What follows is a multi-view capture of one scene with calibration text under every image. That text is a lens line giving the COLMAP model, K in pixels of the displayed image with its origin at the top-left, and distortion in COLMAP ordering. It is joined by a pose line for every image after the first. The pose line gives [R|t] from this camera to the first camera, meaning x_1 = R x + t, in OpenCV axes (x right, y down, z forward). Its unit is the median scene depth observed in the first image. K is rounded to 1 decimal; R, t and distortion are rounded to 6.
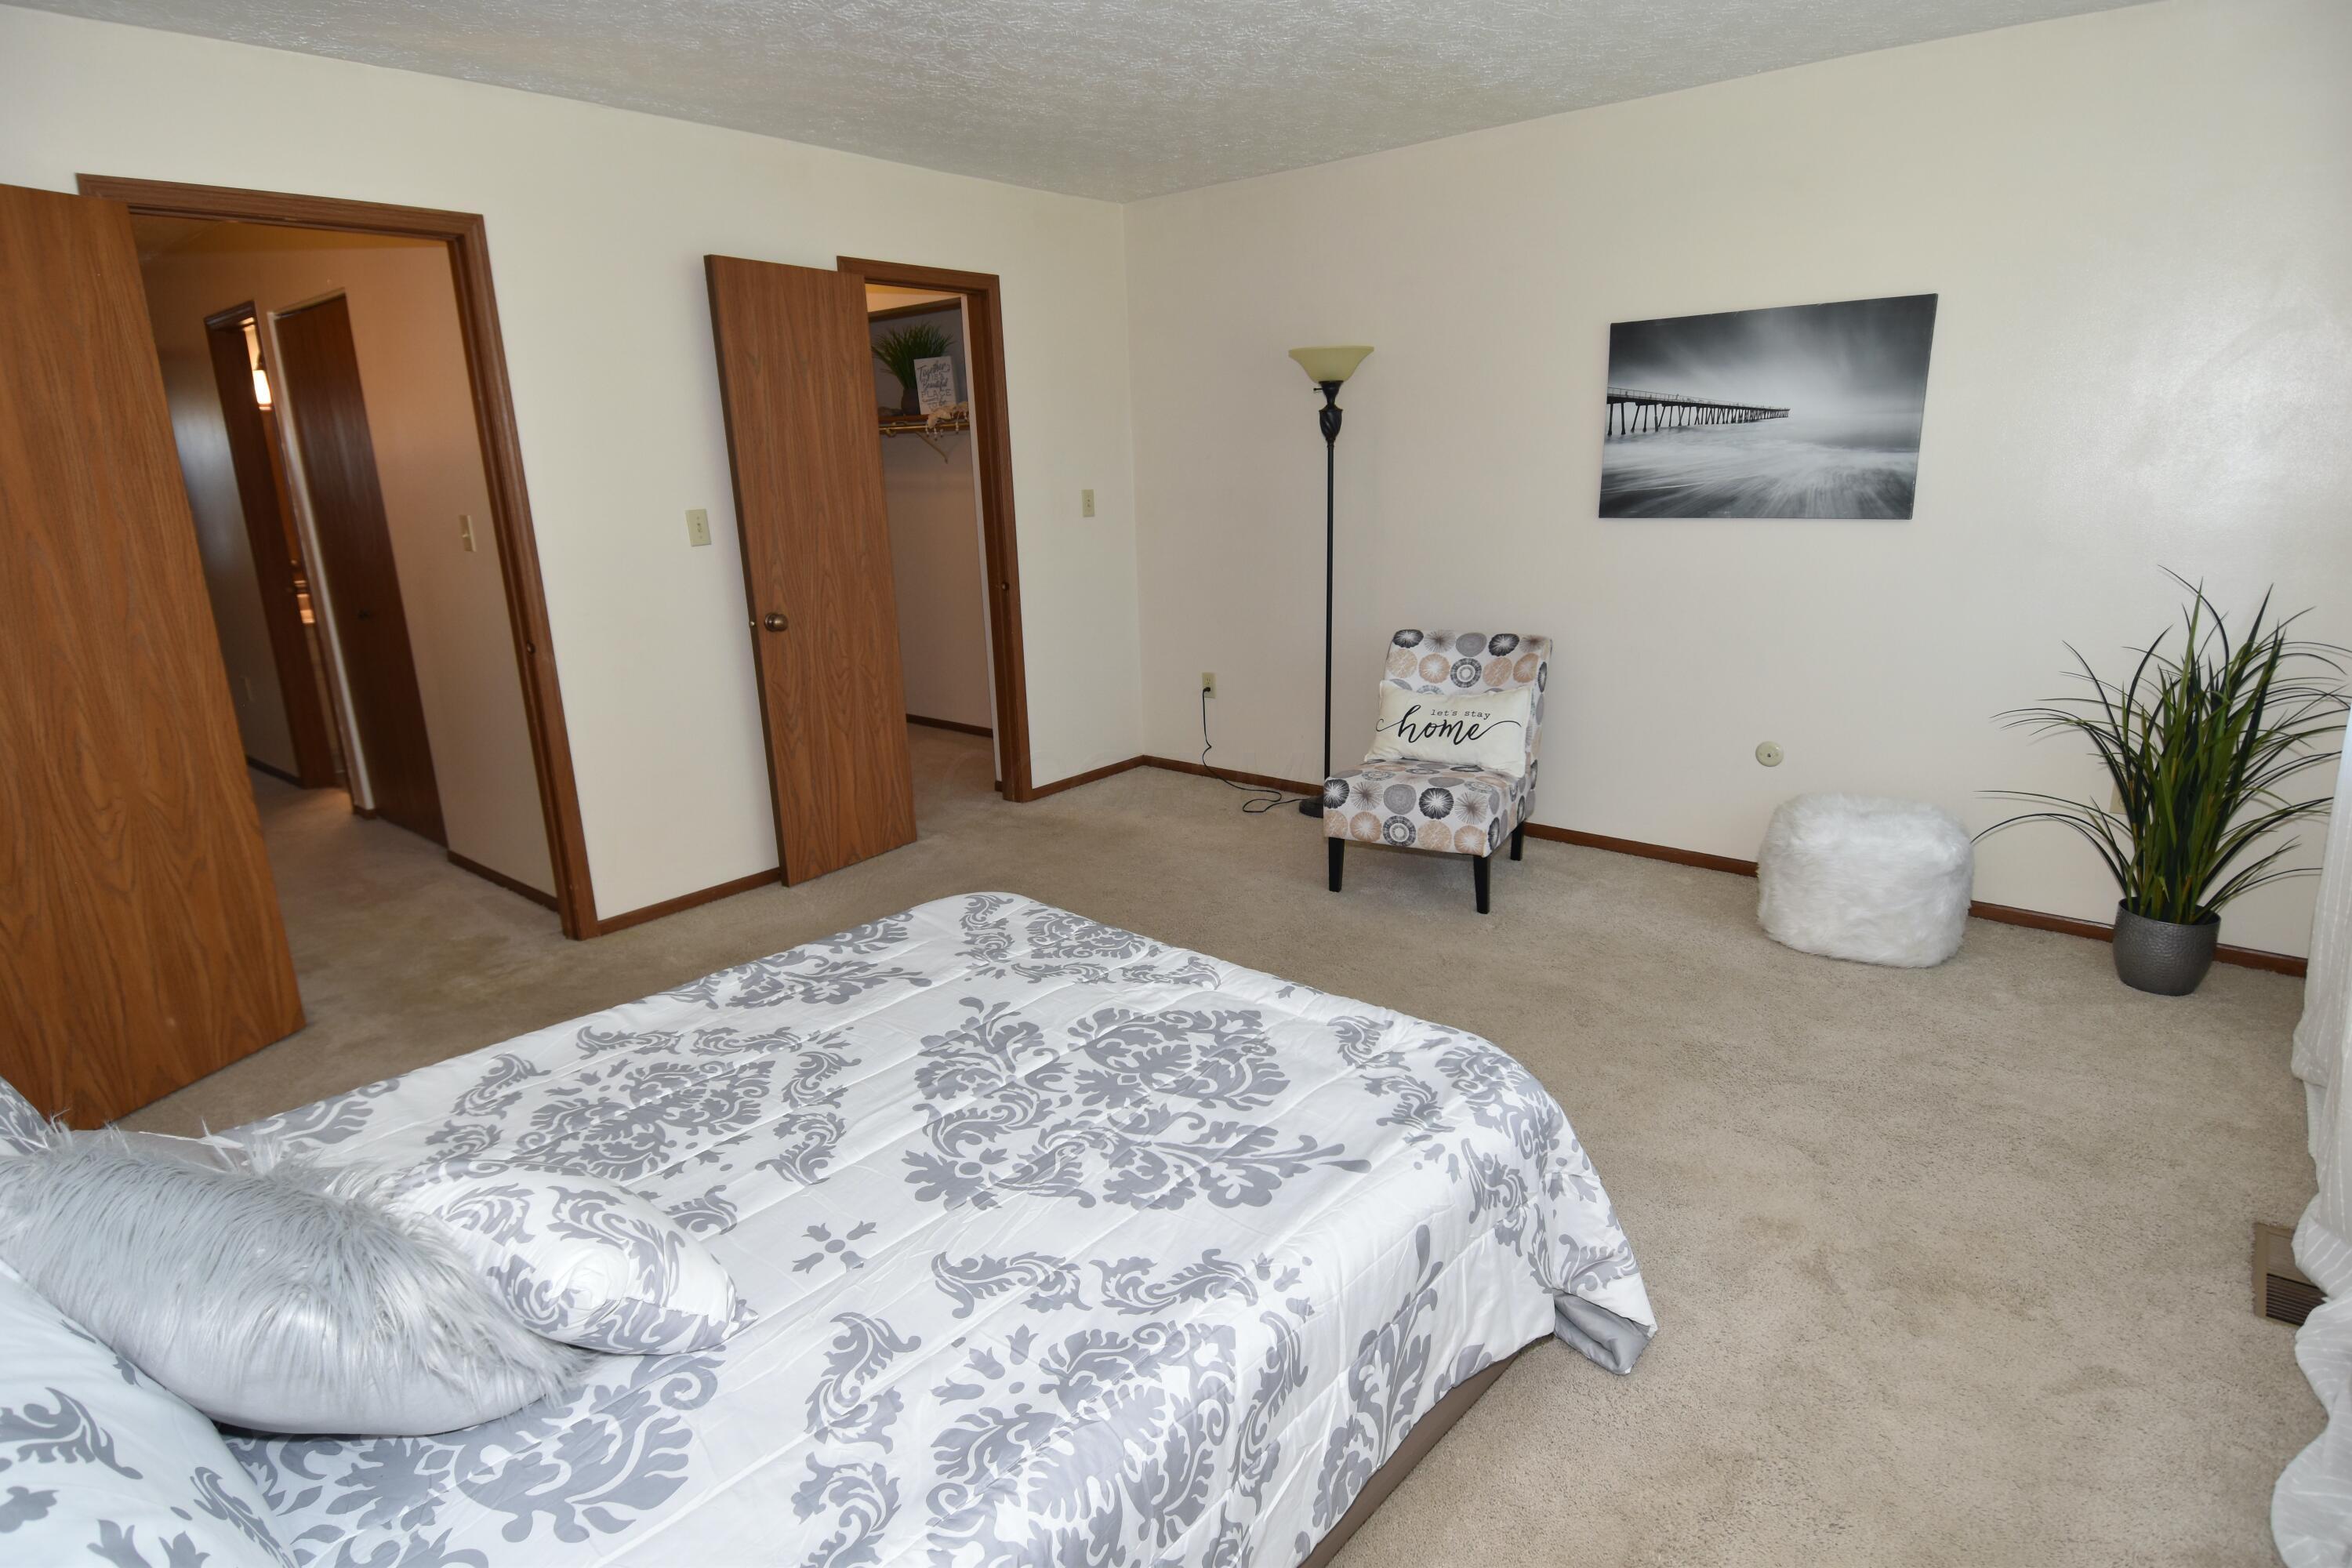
lens RADIAL K [[1214.8, 0, 1166.5], [0, 1214.8, 777.2], [0, 0, 1]] dist [0.043150, -0.048569]
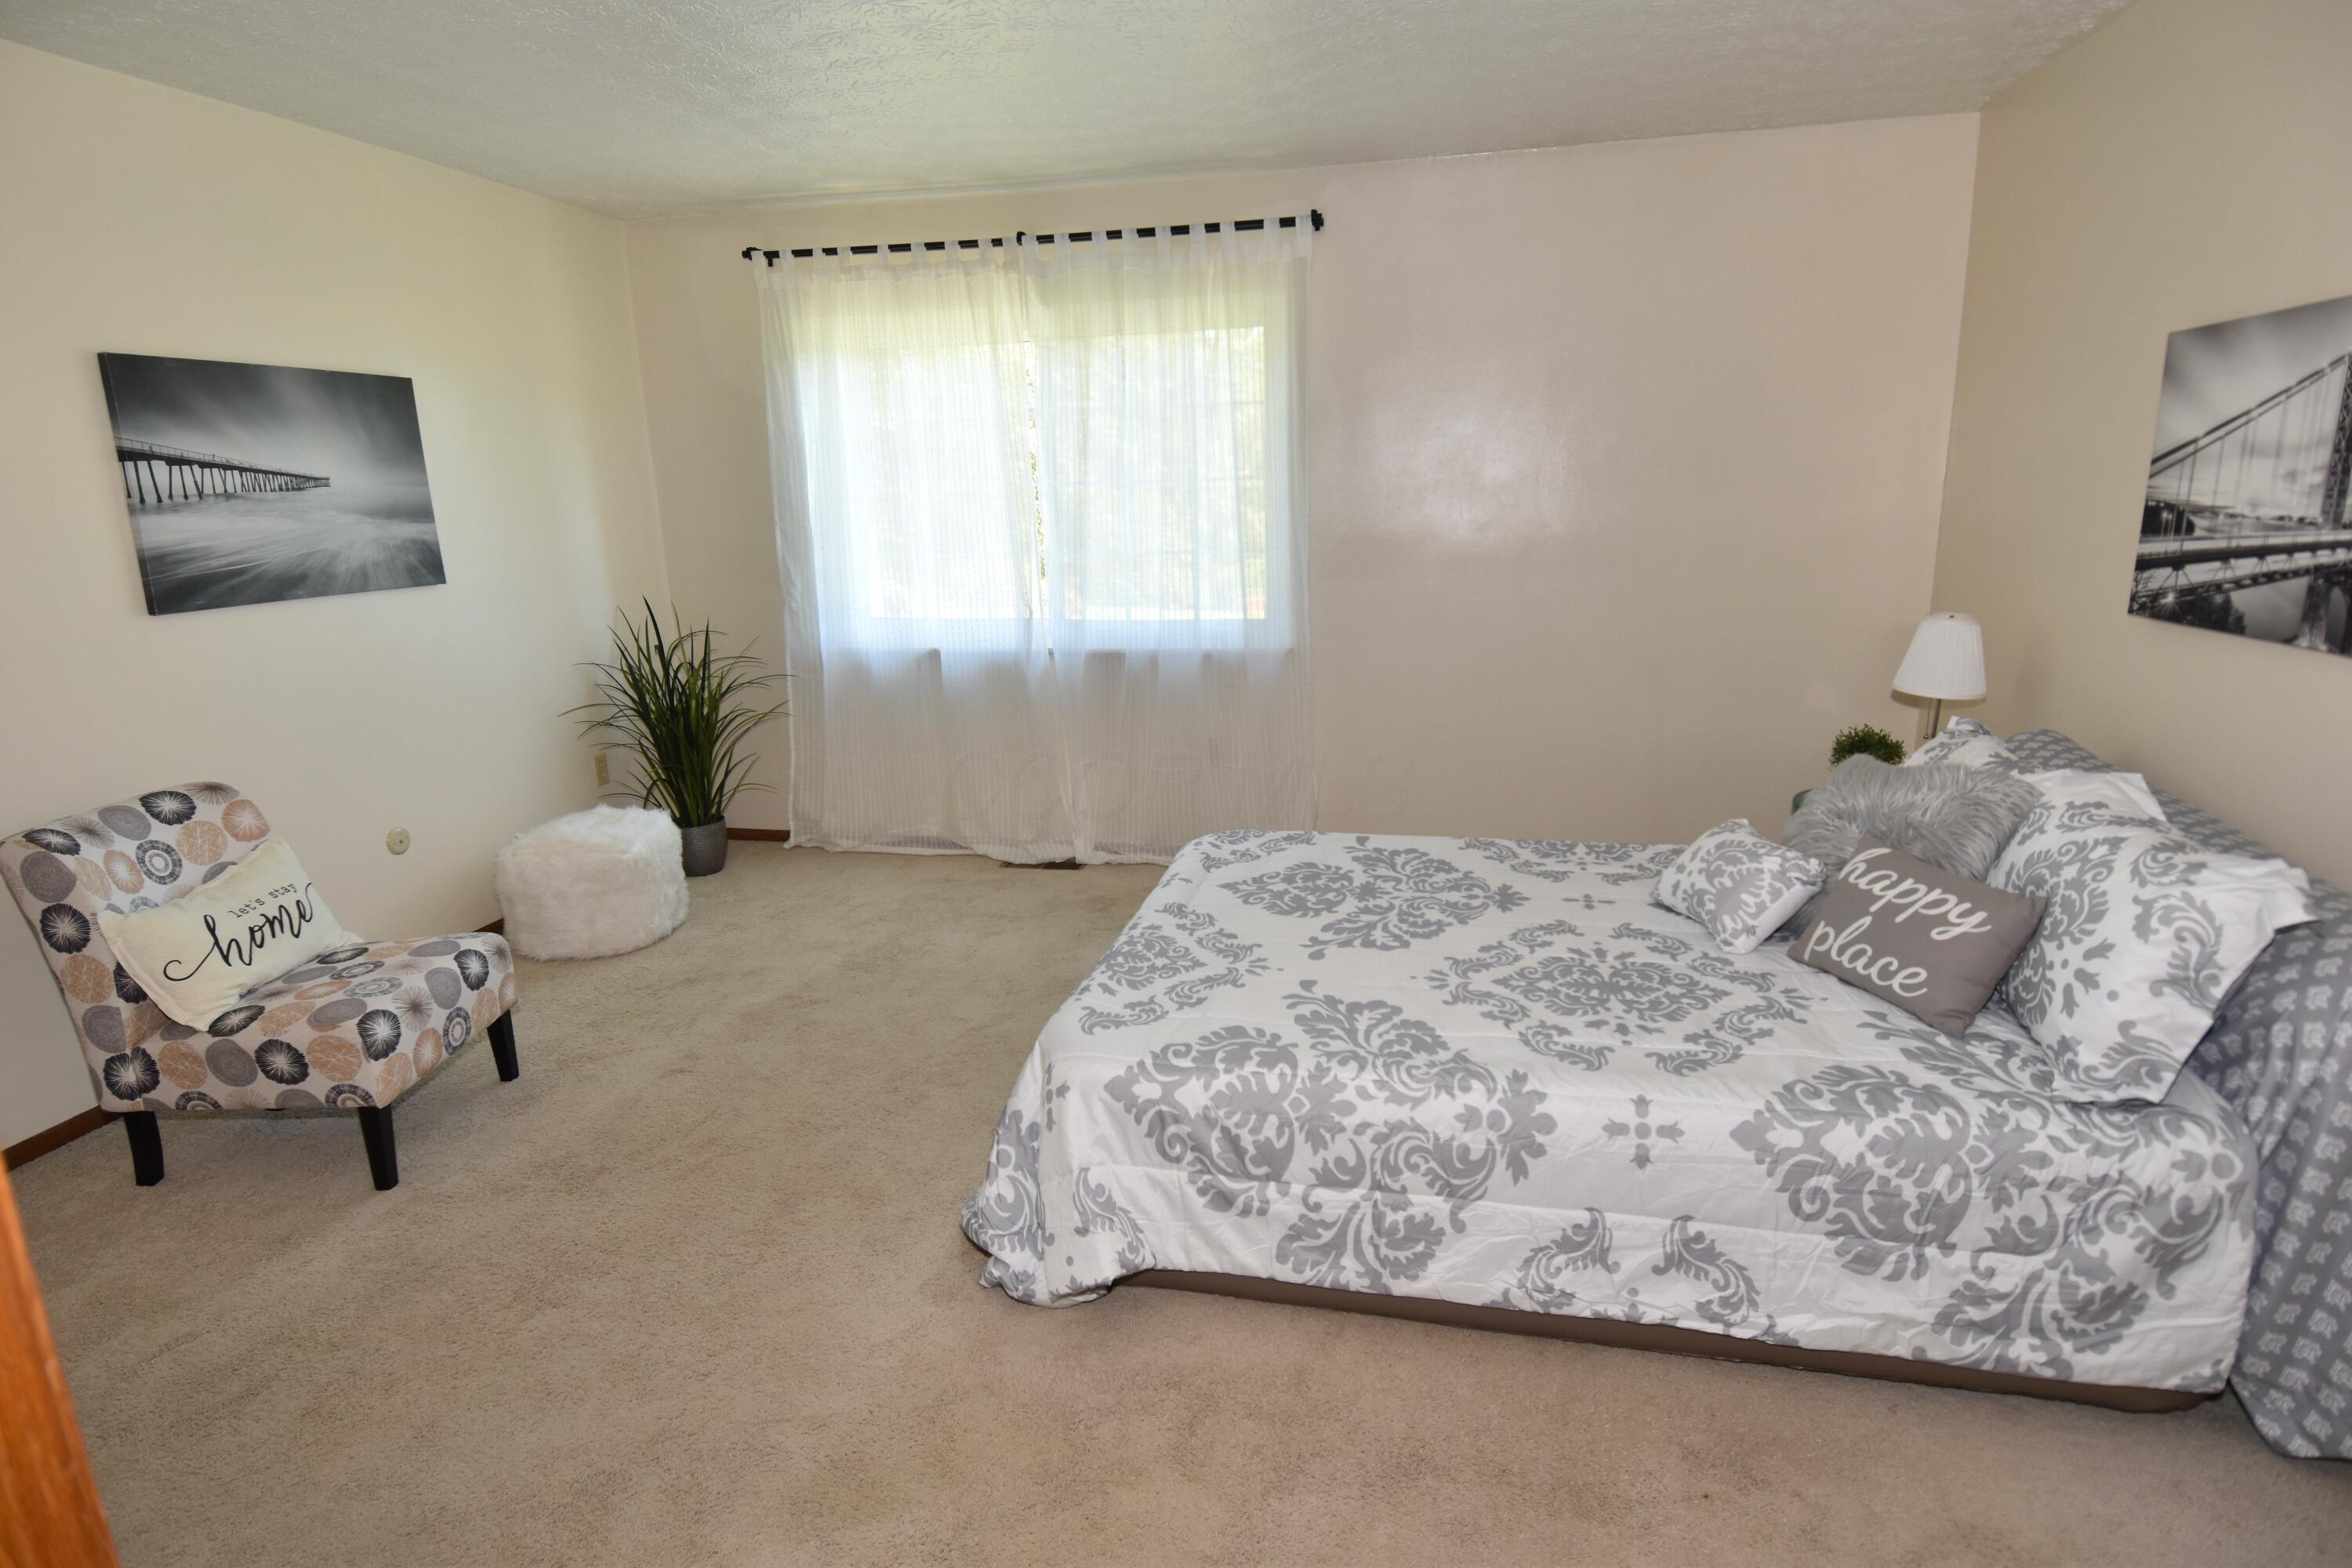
lens RADIAL K [[1214.8, 0, 1176.6], [0, 1214.8, 786.7], [0, 0, 1]] dist [0.043150, -0.048569]
pose [[-0.474807, -0.171926, 0.863134, -0.625495], [0.258864, 0.910068, 0.323675, -0.215501], [-0.841159, 0.377117, -0.387601, 0.883033]]
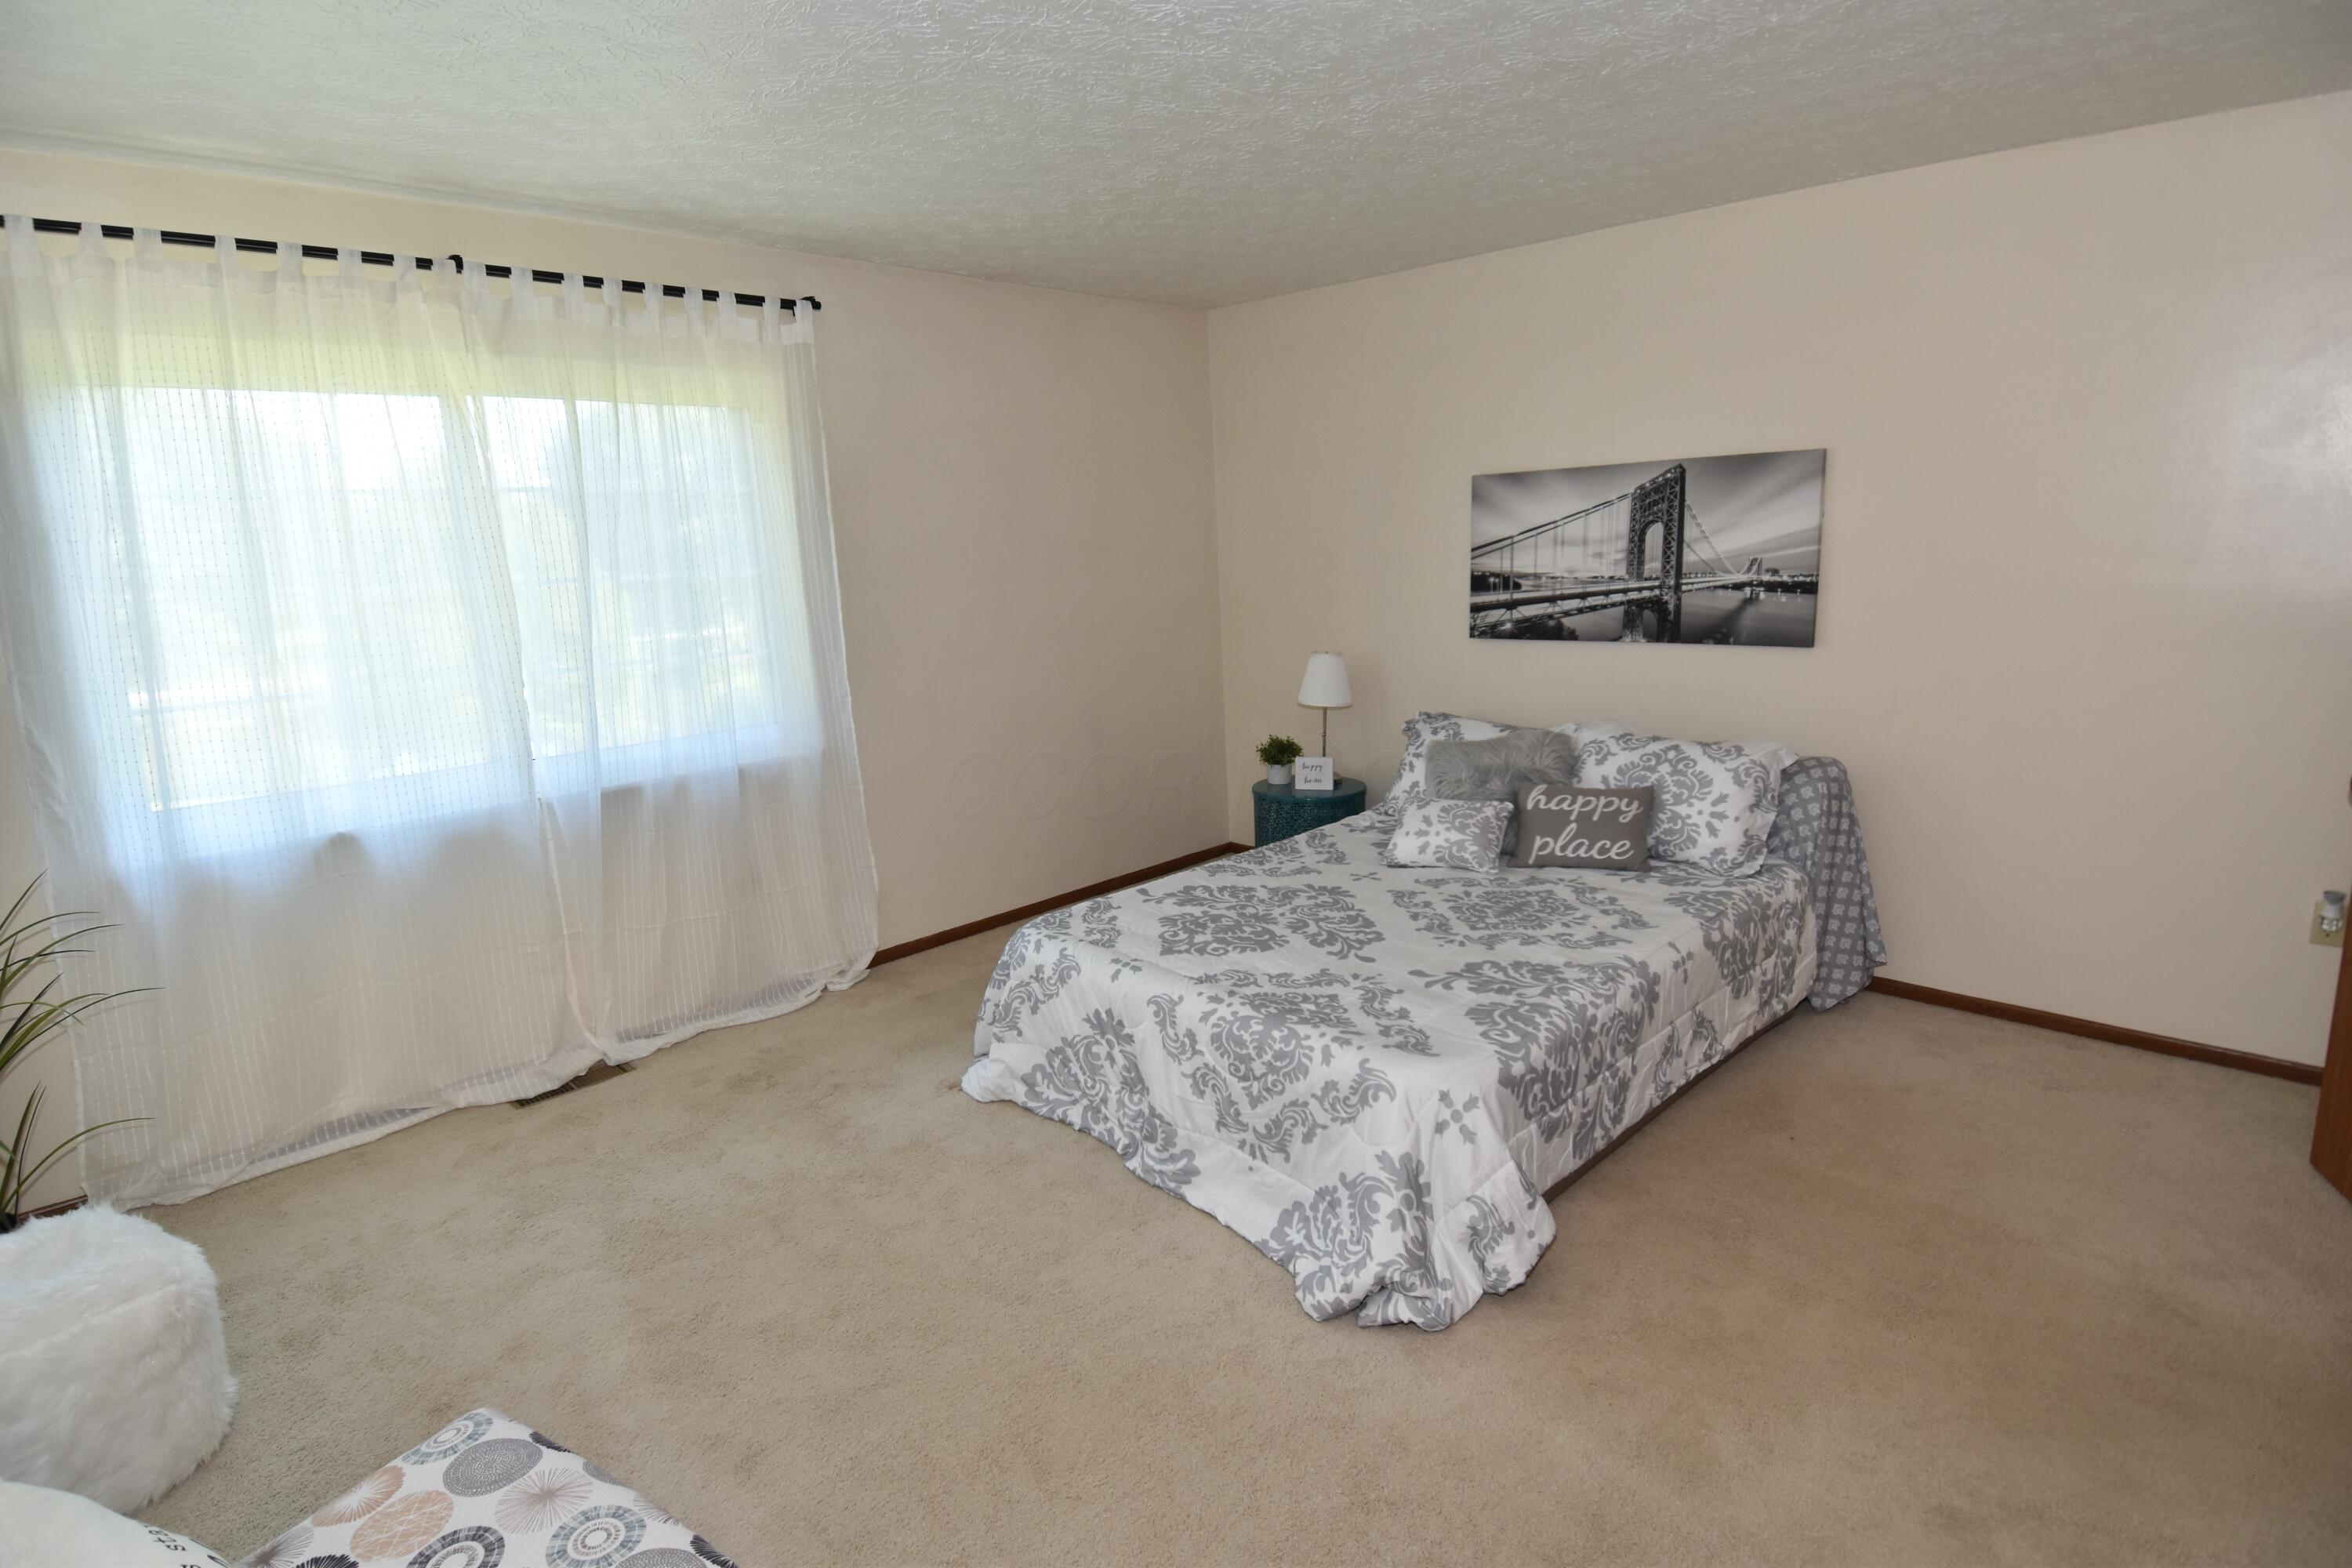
lens RADIAL K [[1214.8, 0, 1182.5], [0, 1214.8, 780.2], [0, 0, 1]] dist [0.043150, -0.048569]
pose [[-0.996369, 0.048070, 0.070277, -0.035448], [0.074288, 0.894091, 0.441682, -0.365470], [-0.041603, 0.445299, -0.894415, 1.268455]]
